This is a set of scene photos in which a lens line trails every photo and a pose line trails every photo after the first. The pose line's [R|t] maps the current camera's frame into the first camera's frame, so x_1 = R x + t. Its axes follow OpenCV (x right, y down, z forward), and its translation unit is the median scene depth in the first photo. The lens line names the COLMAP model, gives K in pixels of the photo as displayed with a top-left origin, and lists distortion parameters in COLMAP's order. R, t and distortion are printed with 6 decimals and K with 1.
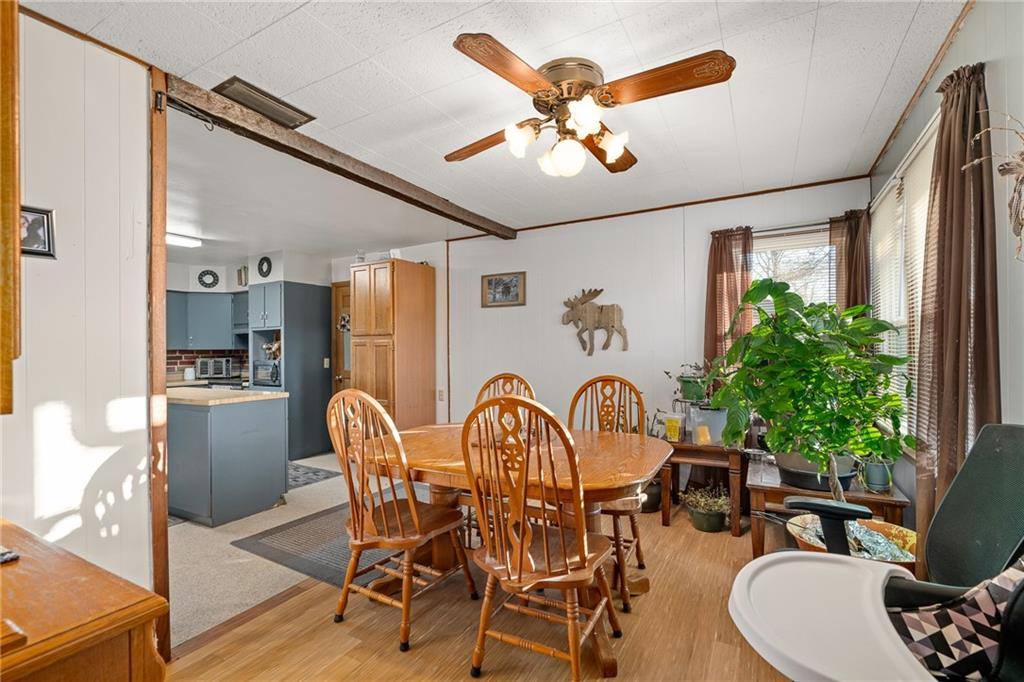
lens RADIAL K [[462.7, 0, 510.5], [0, 462.7, 349.7], [0, 0, 1]] dist [-0.002174, 0.000613]
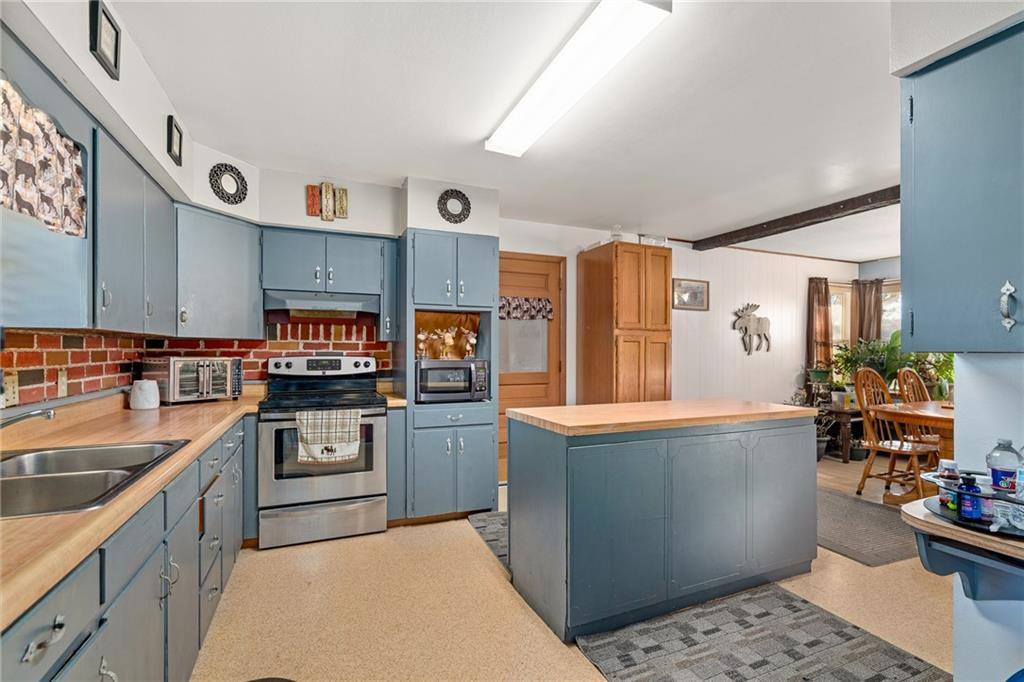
lens RADIAL K [[462.7, 0, 511.7], [0, 462.7, 348.2], [0, 0, 1]] dist [-0.002174, 0.000613]
pose [[0.607761, 0.017933, 0.793917, -0.956878], [-0.010611, 0.999839, -0.014461, 0.014995], [-0.794049, 0.000365, 0.607854, 0.565809]]
